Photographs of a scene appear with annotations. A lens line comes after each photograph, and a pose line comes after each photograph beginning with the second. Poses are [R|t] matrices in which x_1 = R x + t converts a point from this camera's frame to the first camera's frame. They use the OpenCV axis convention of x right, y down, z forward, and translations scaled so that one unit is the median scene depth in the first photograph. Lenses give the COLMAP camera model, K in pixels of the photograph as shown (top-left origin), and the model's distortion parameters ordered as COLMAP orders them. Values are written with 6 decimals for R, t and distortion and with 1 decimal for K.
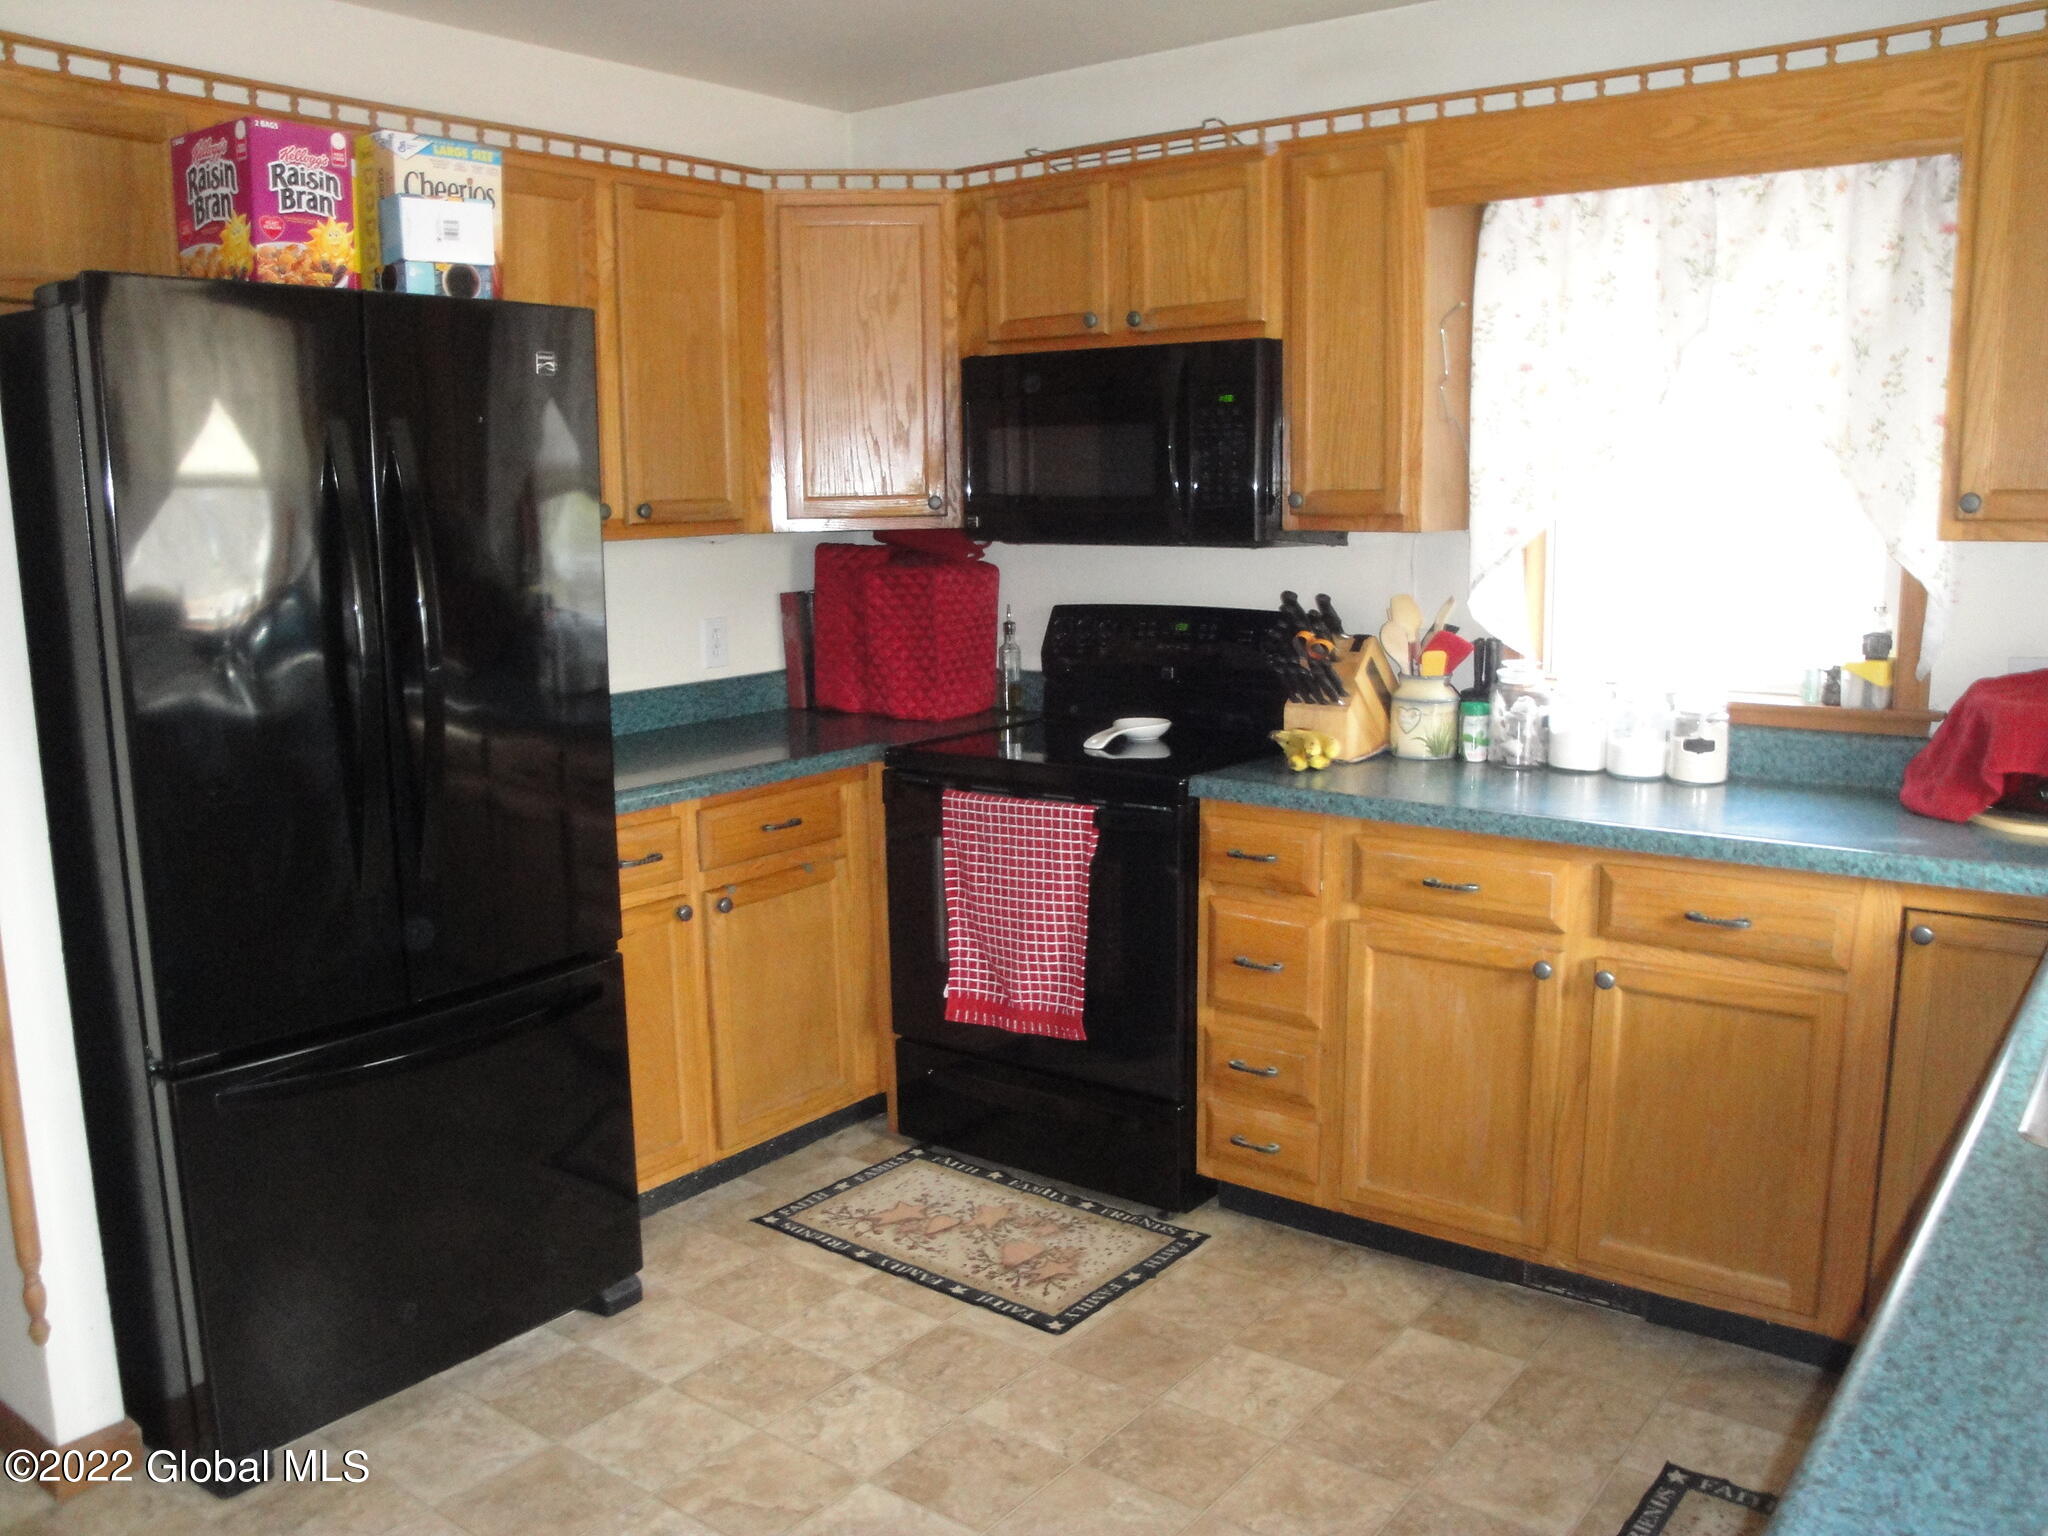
lens RADIAL K [[1670.3, 0, 1024.0], [0, 1670.3, 768.0], [0, 0, 1]] dist [-0.185411, 0.159266]
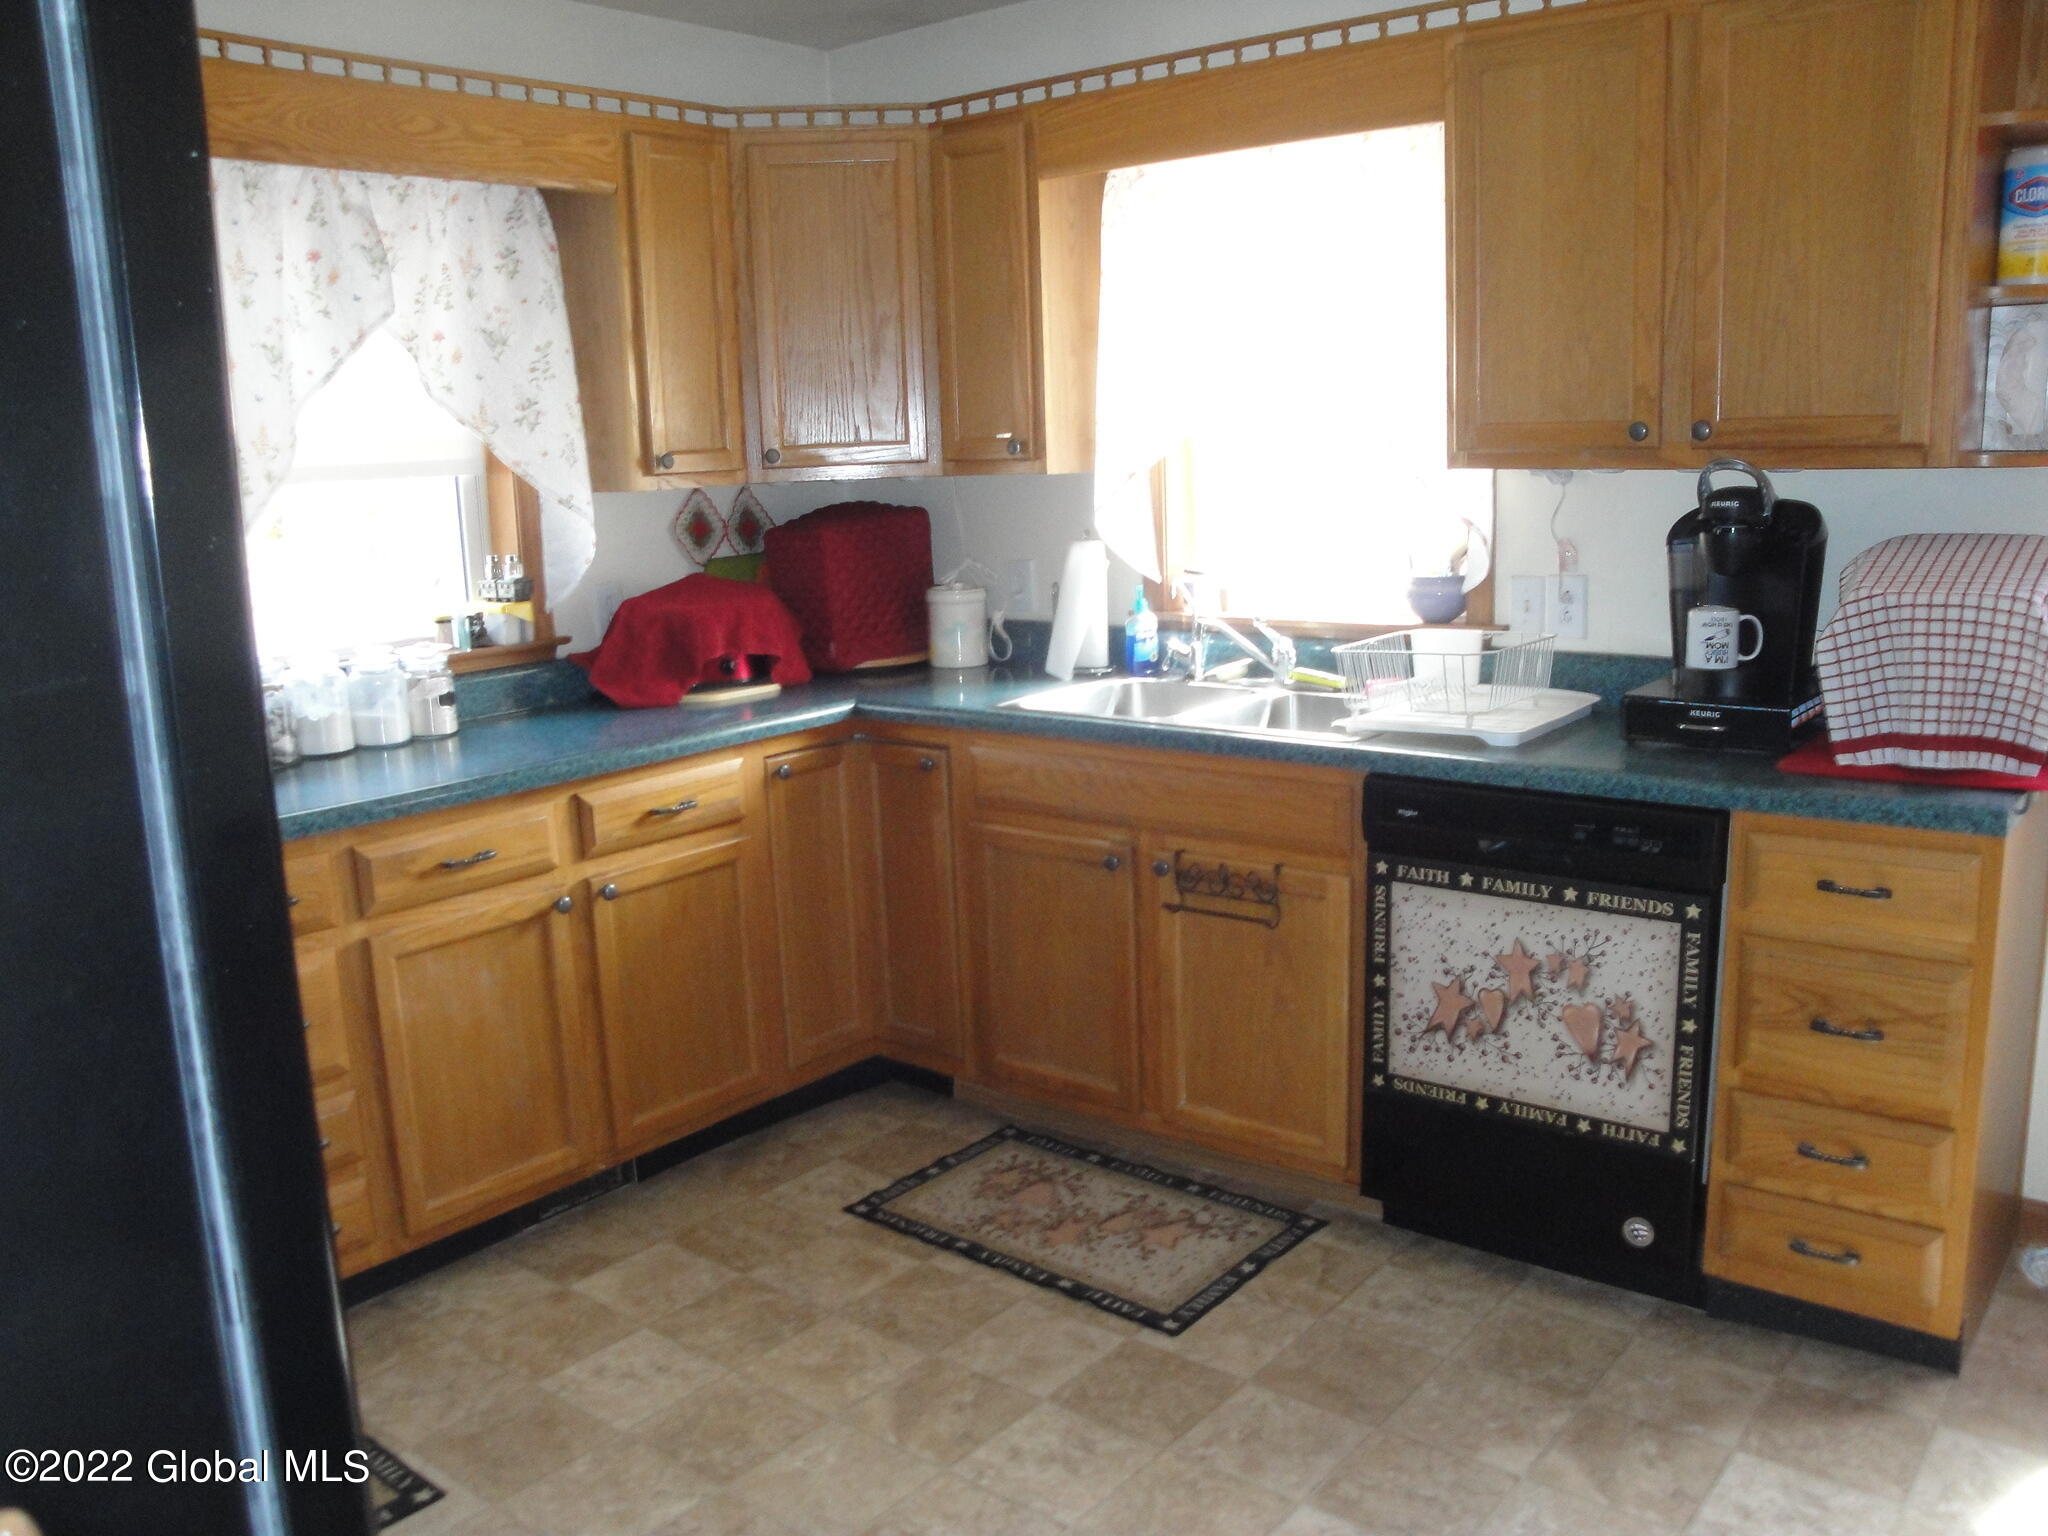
lens RADIAL K [[1670.3, 0, 1024.0], [0, 1670.3, 768.0], [0, 0, 1]] dist [-0.185411, 0.159266]
pose [[0.025935, -0.178522, 0.983594, -0.716098], [0.198619, 0.965229, 0.169952, -0.085786], [-0.979733, 0.190953, 0.060491, 0.618750]]
